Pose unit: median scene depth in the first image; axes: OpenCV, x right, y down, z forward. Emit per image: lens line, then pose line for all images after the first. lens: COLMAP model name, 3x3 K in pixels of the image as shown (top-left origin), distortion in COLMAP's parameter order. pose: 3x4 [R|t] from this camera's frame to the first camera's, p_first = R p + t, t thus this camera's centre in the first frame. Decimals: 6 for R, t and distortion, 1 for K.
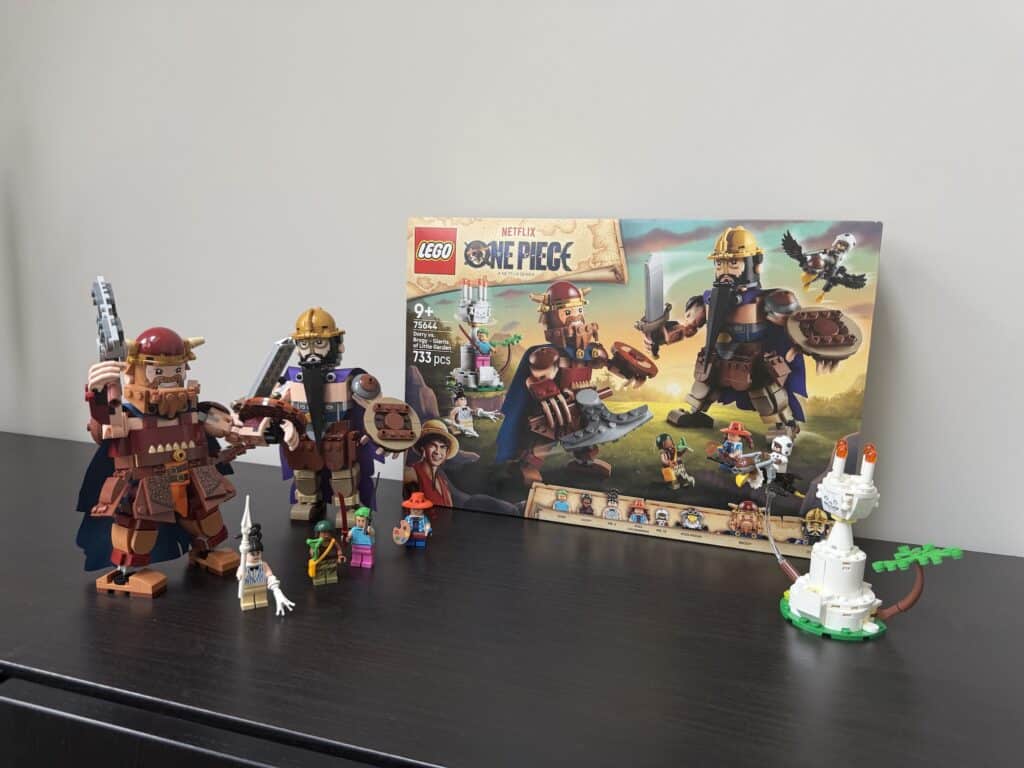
lens RADIAL K [[732.7, 0, 513.6], [0, 732.7, 383.0], [0, 0, 1]] dist [-0.004951, -0.003355]
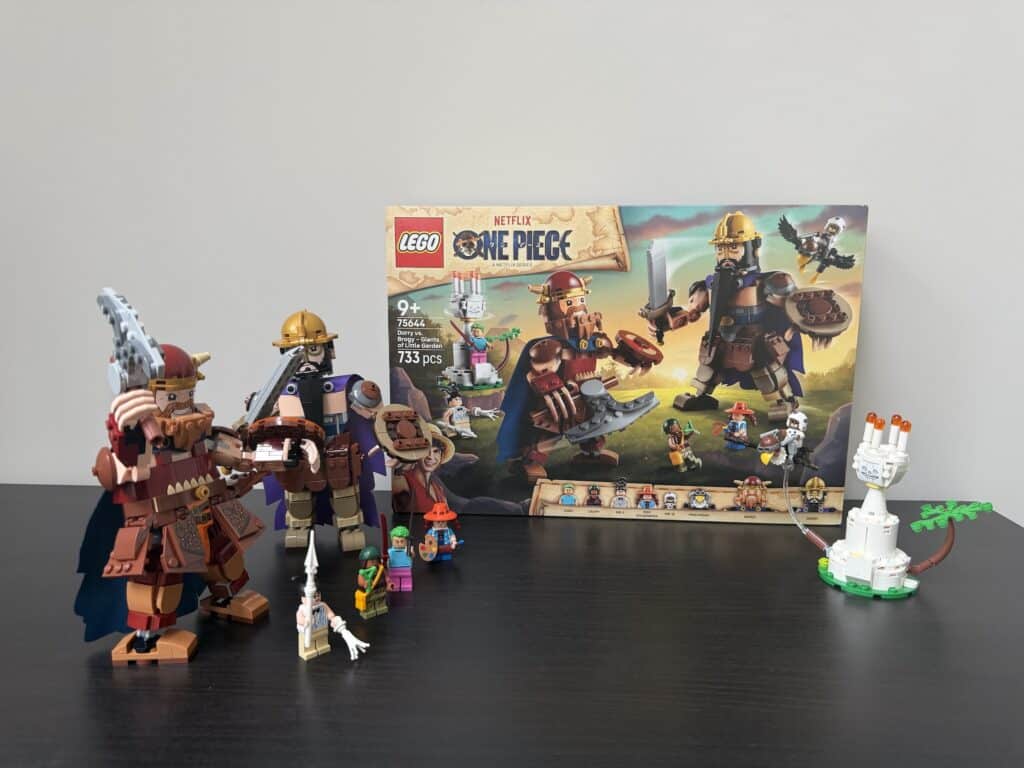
lens RADIAL K [[732.7, 0, 513.6], [0, 732.7, 383.0], [0, 0, 1]] dist [-0.004951, -0.003355]
pose [[0.969866, -0.071031, 0.233056, -0.242024], [0.065390, 0.997351, 0.031851, -0.026709], [-0.234701, -0.015652, 0.971942, 0.070586]]
